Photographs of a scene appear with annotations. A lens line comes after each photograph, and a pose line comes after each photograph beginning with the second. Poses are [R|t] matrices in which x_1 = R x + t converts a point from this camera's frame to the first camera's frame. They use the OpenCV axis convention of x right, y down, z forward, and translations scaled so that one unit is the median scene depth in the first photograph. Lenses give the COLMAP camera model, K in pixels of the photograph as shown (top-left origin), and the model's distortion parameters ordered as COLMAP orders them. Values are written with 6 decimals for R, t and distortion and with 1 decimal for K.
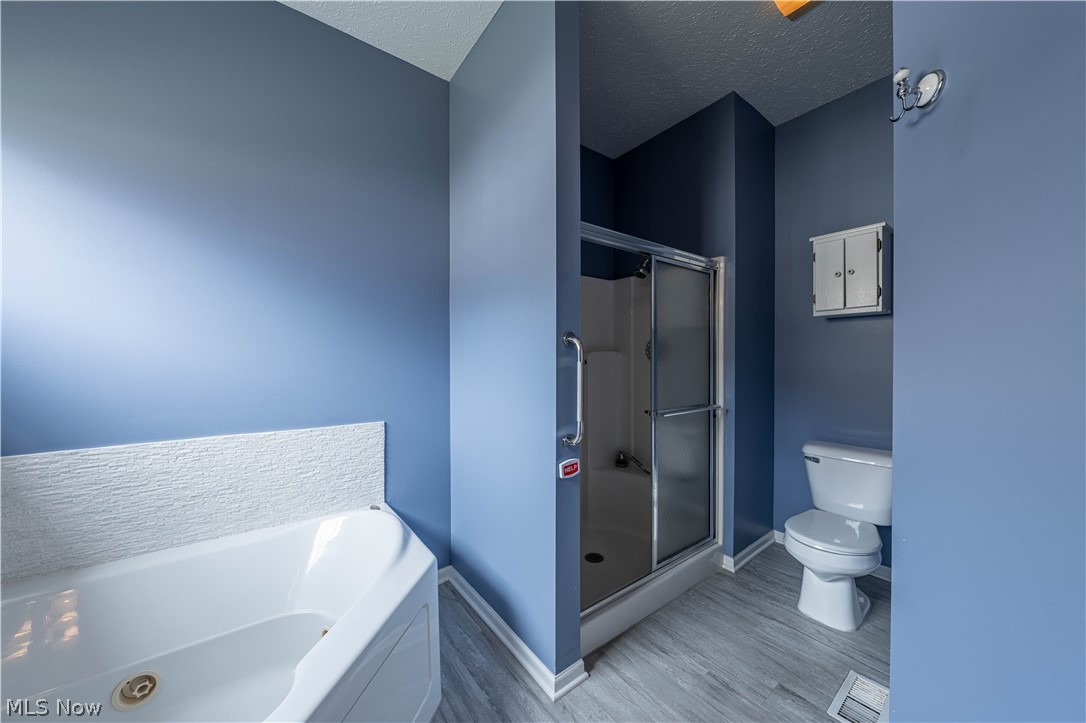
lens RADIAL K [[378.2, 0, 548.3], [0, 378.2, 363.1], [0, 0, 1]] dist [-0.000459, 0.000079]
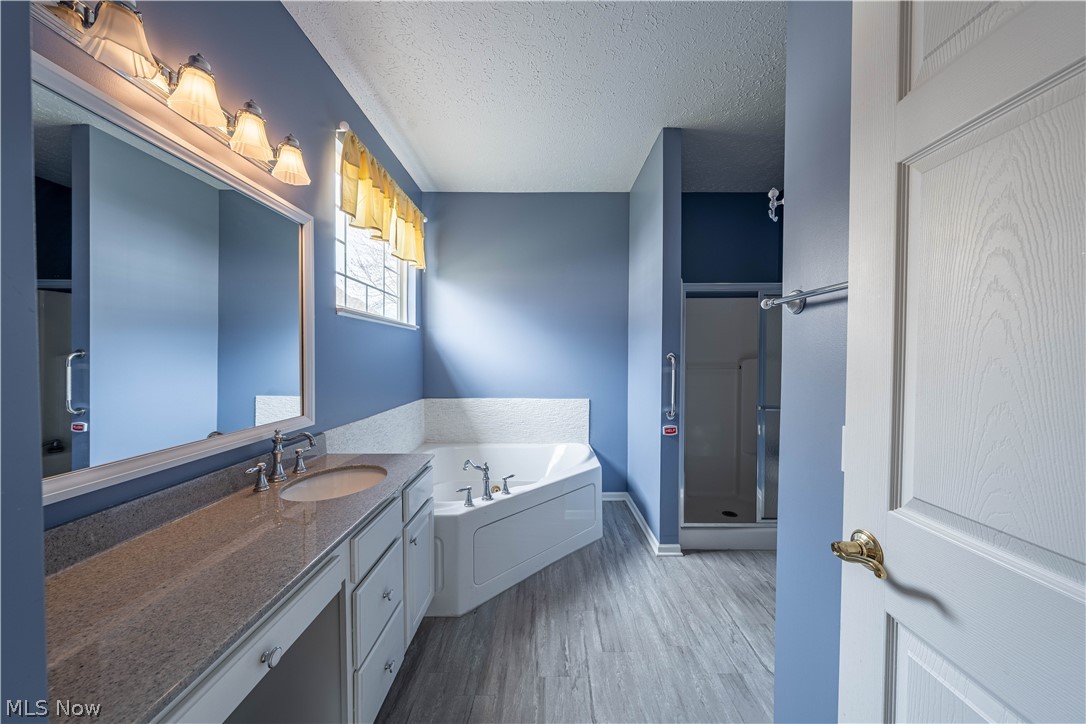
lens RADIAL K [[378.2, 0, 548.3], [0, 378.2, 363.6], [0, 0, 1]] dist [-0.000459, 0.000079]
pose [[0.800140, 0.018146, -0.599539, 0.616667], [-0.010245, 0.999810, 0.016589, -0.051814], [0.599726, -0.007131, 0.800173, -0.702557]]
